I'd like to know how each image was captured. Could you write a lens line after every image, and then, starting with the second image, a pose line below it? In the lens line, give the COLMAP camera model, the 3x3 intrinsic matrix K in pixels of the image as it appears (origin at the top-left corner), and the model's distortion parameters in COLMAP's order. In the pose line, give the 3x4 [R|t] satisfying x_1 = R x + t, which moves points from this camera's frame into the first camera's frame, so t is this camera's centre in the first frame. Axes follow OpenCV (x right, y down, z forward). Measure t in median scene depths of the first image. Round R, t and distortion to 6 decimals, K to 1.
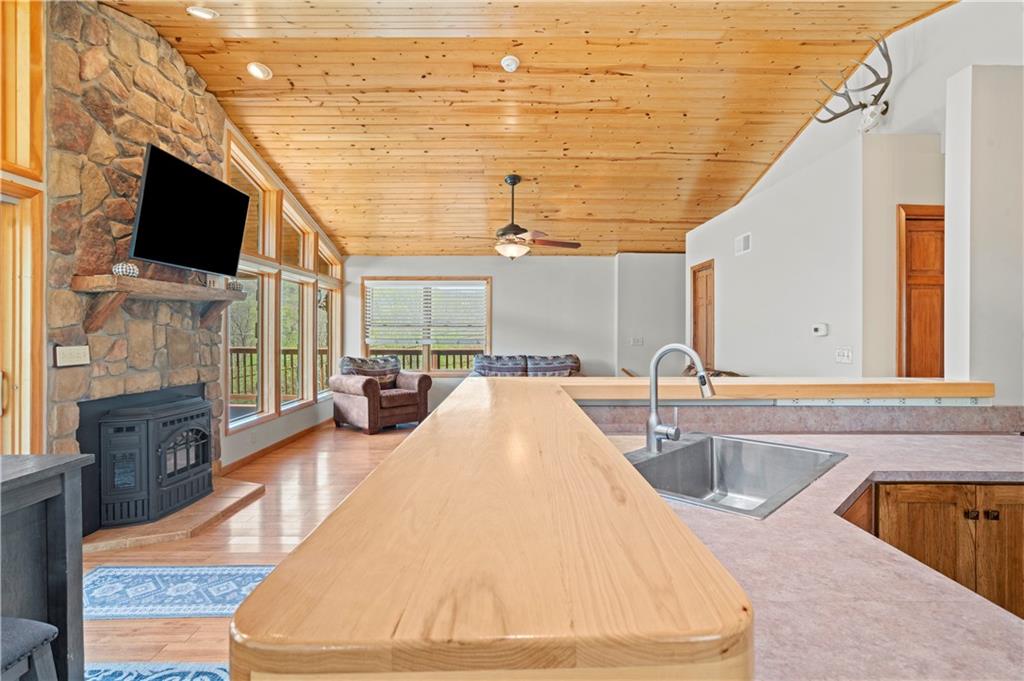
lens RADIAL K [[523.6, 0, 512.7], [0, 523.6, 337.7], [0, 0, 1]] dist [0.000803, 0.000107]
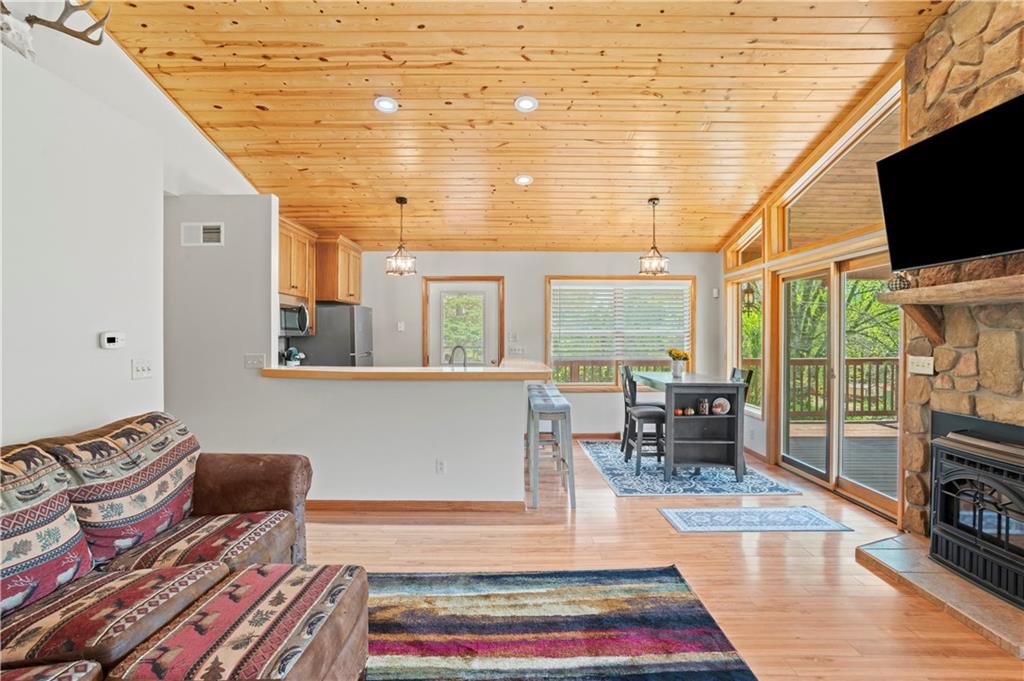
lens RADIAL K [[523.6, 0, 514.0], [0, 523.6, 340.7], [0, 0, 1]] dist [0.000803, 0.000107]
pose [[-0.999991, -0.002127, -0.003784, 0.019835], [-0.002183, 0.999885, 0.014975, -0.029571], [0.003752, 0.014983, -0.999881, 1.944952]]
